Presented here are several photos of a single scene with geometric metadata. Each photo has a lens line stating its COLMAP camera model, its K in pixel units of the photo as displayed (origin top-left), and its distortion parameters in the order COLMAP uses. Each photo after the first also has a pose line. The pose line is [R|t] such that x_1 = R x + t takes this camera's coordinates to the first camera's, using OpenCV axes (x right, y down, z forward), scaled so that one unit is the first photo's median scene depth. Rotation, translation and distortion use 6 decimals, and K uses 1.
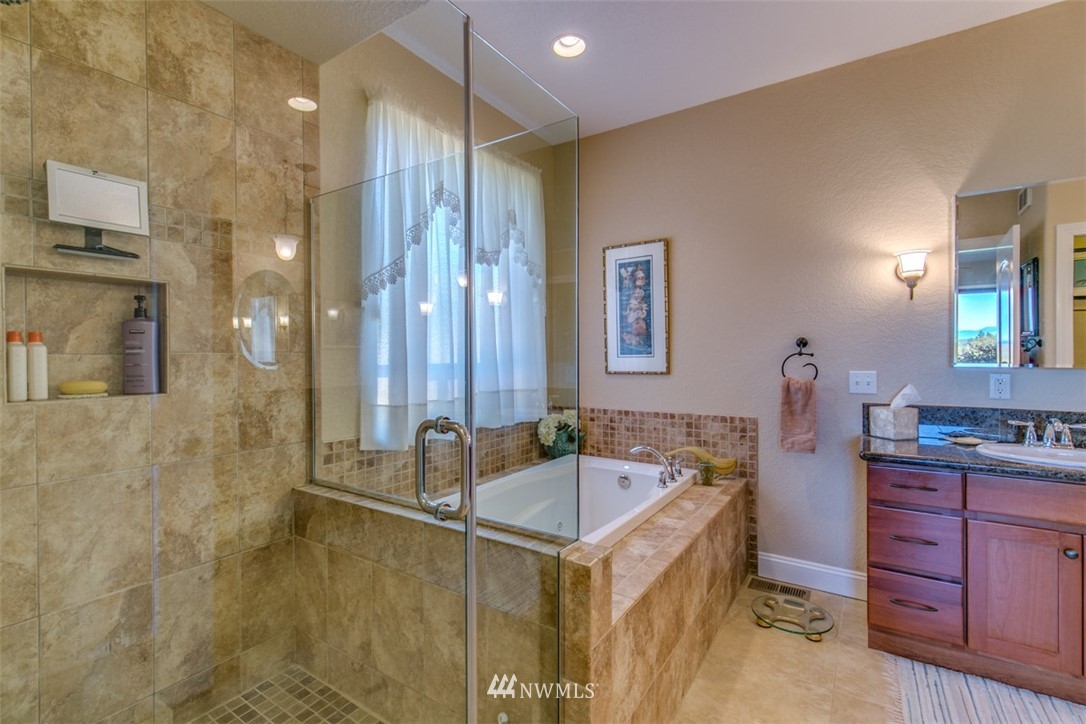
lens RADIAL K [[491.6, 0, 537.7], [0, 491.6, 360.2], [0, 0, 1]] dist [-0.010485, 0.000363]
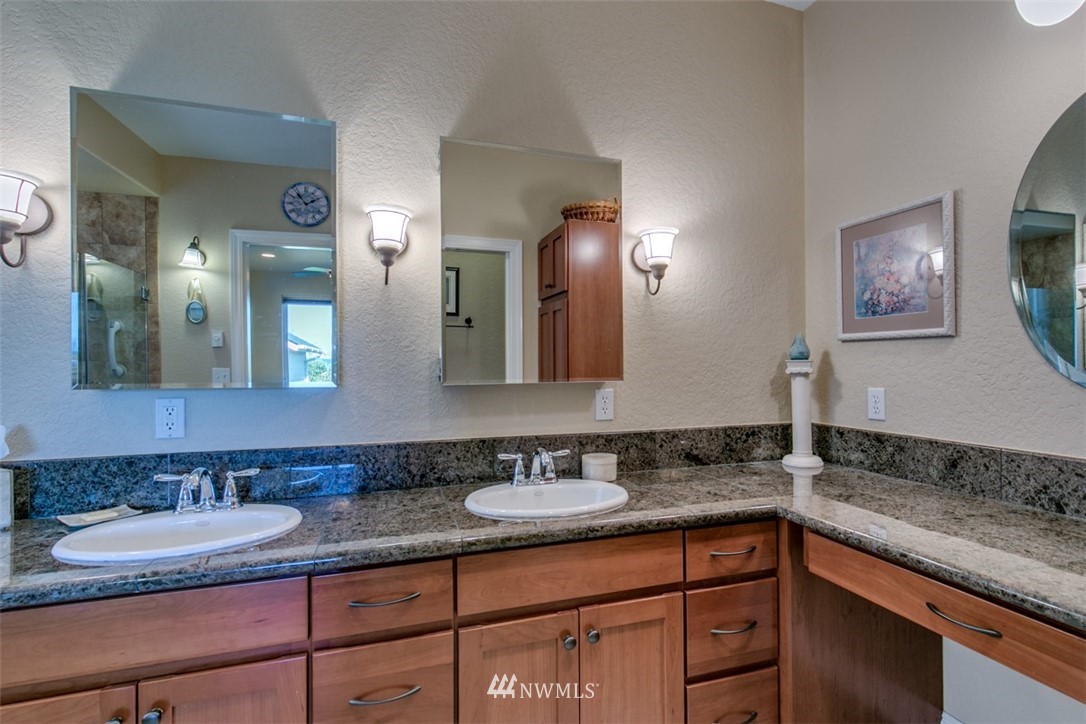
lens RADIAL K [[491.6, 0, 539.6], [0, 491.6, 360.3], [0, 0, 1]] dist [-0.010485, 0.000363]
pose [[0.624126, -0.006734, 0.781295, 0.416424], [0.014982, 0.999882, -0.003350, -0.020609], [-0.781180, 0.013796, 0.624153, 0.477360]]
